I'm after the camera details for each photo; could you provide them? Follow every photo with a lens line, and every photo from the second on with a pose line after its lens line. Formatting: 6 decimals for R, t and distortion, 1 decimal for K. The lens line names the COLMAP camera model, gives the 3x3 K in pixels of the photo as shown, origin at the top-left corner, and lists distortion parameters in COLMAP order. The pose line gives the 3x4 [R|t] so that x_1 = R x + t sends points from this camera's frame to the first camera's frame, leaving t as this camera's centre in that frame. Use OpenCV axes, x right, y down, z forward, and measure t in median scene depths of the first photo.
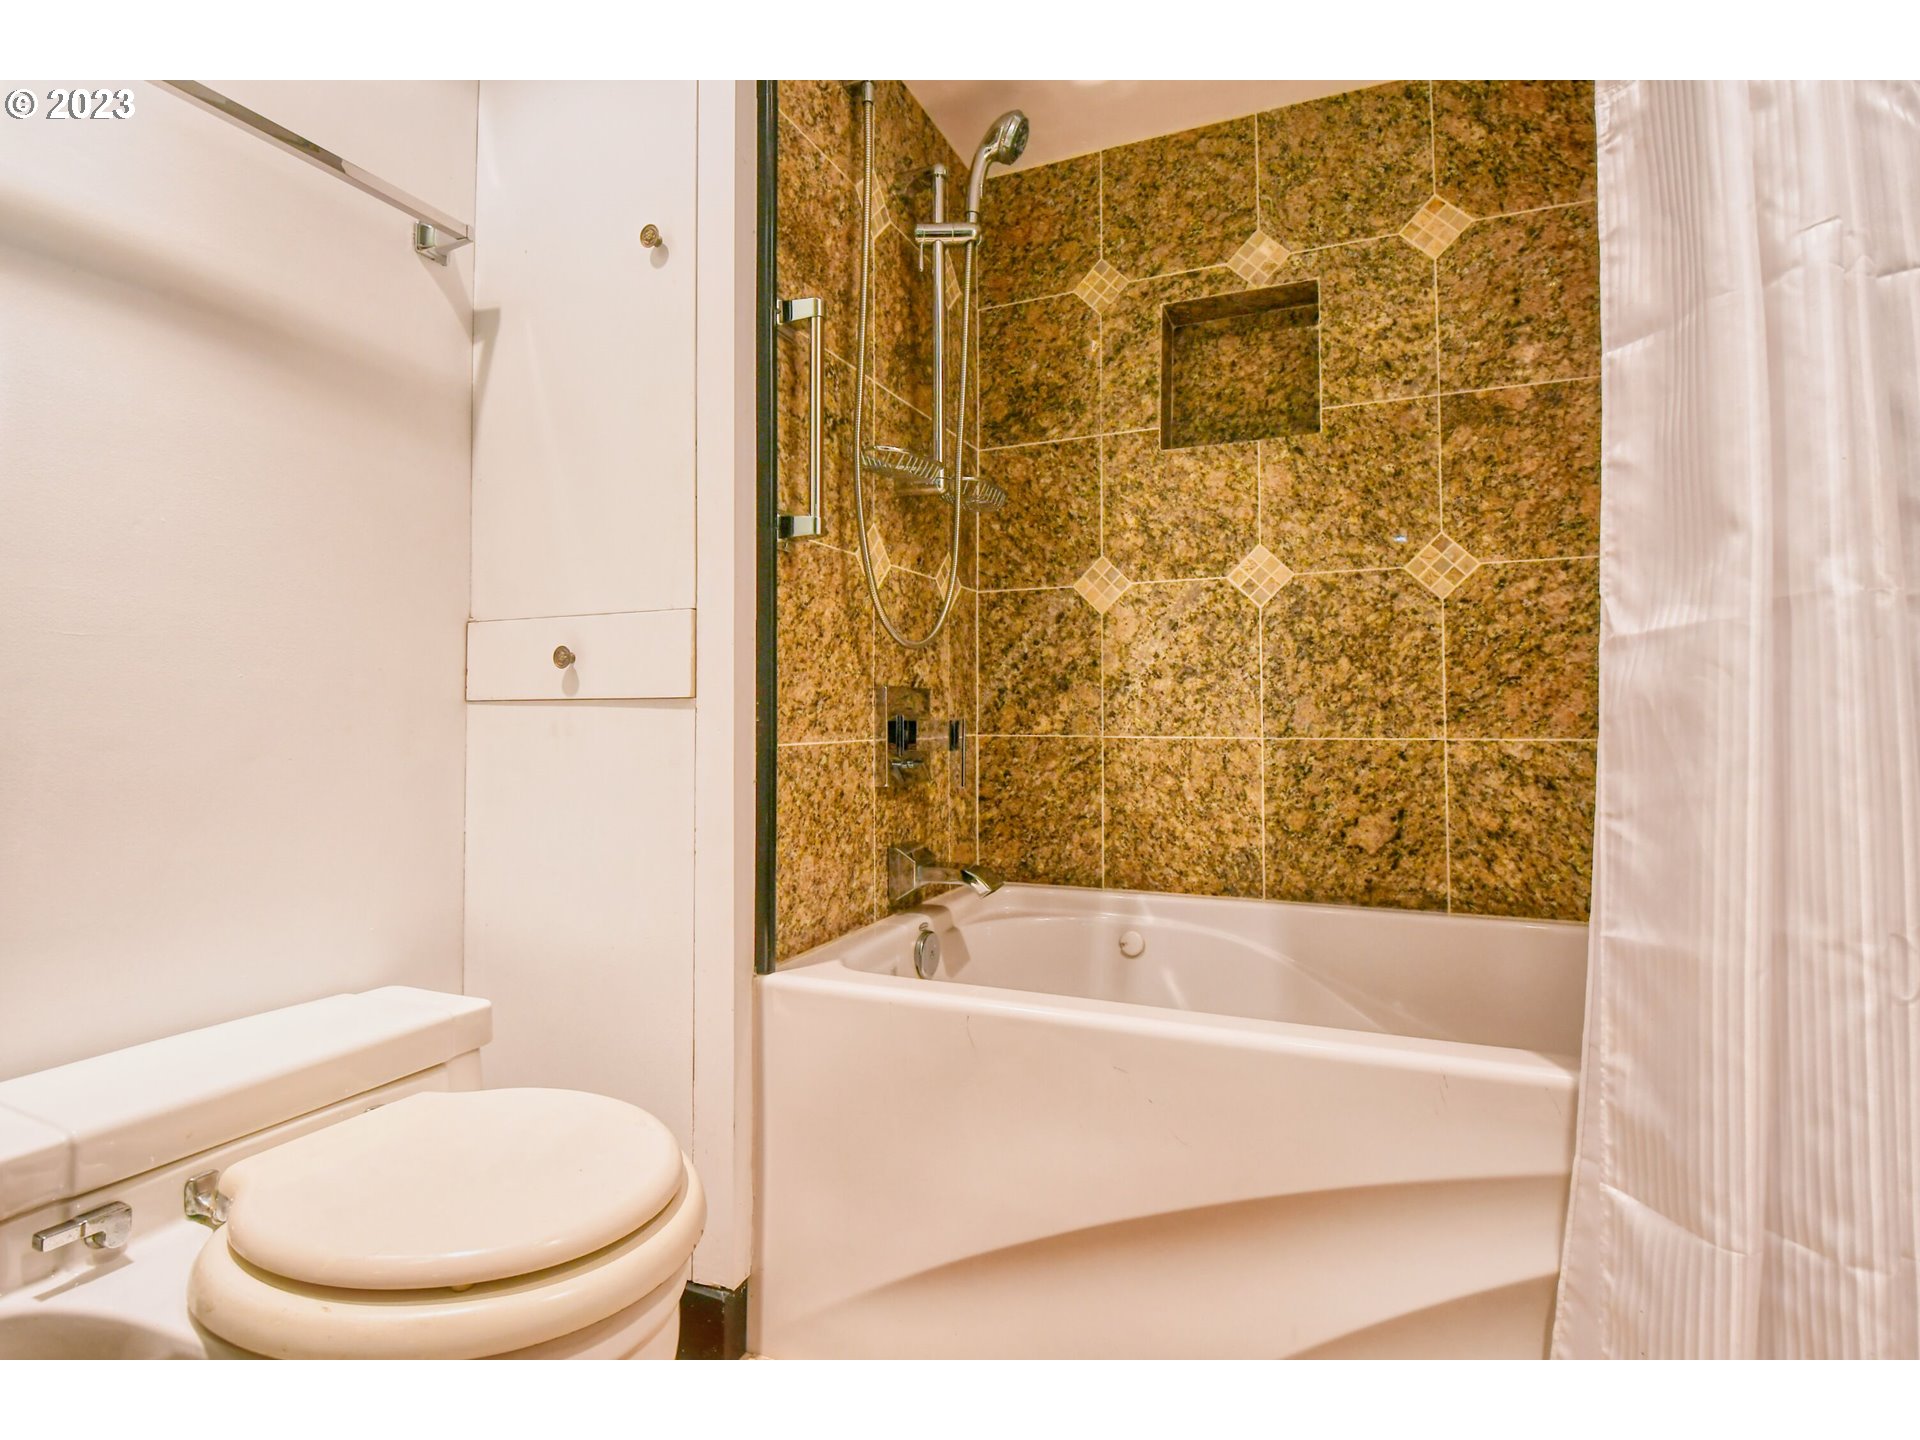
lens RADIAL K [[931.1, 0, 955.0], [0, 931.1, 711.6], [0, 0, 1]] dist [-0.009891, -0.005446]
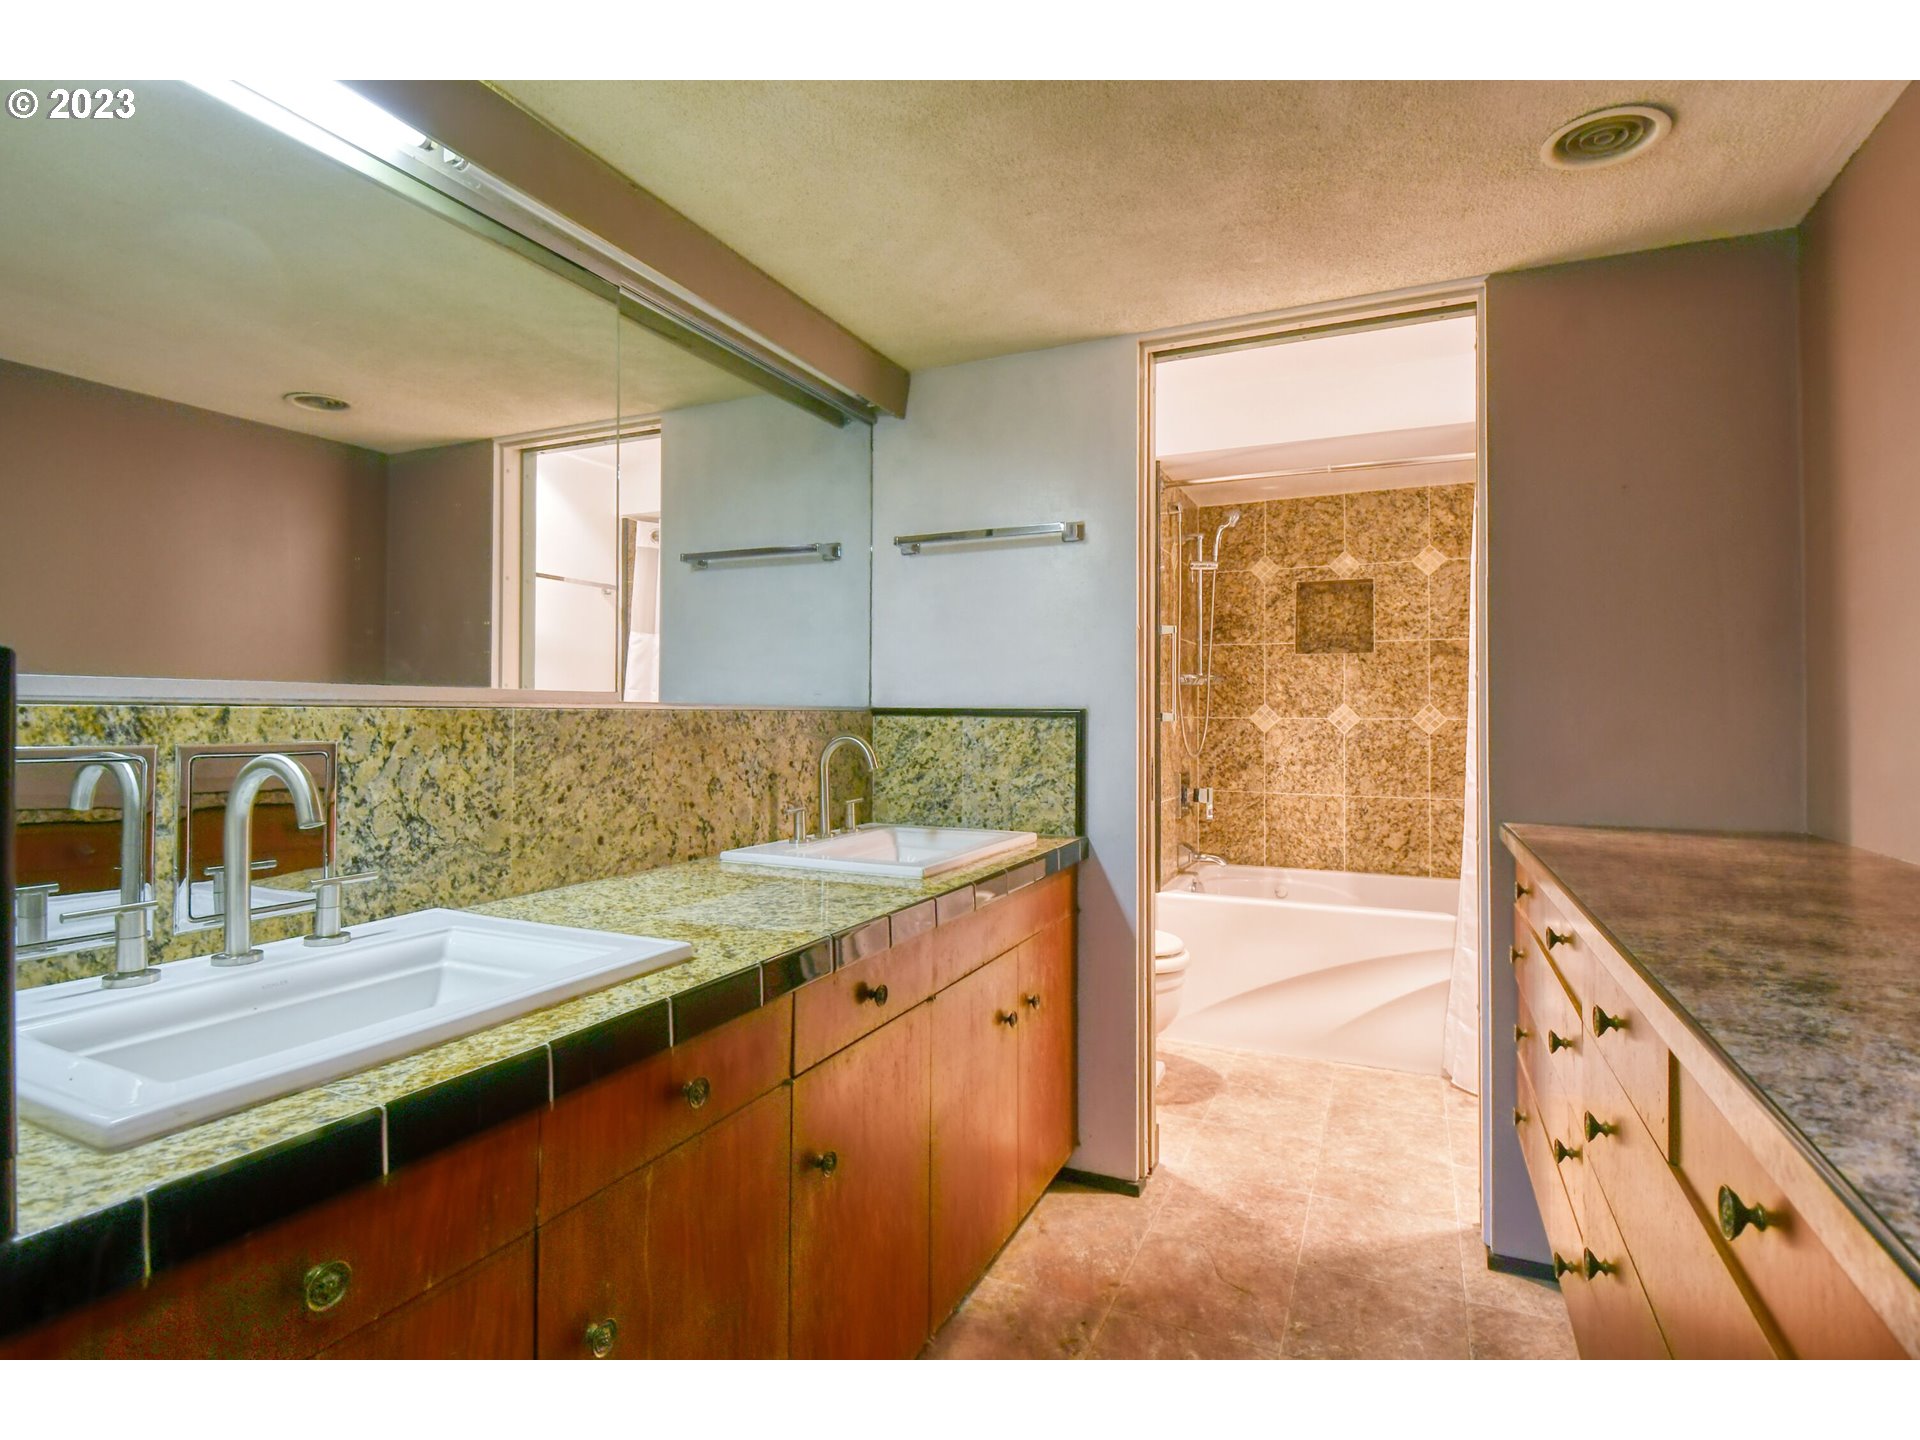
lens RADIAL K [[931.1, 0, 970.0], [0, 931.1, 719.5], [0, 0, 1]] dist [-0.009891, -0.005446]
pose [[0.999831, 0.009096, -0.015960, -0.487877], [-0.009014, 0.999946, 0.005226, -0.147511], [0.016007, -0.005081, 0.999859, -1.124674]]
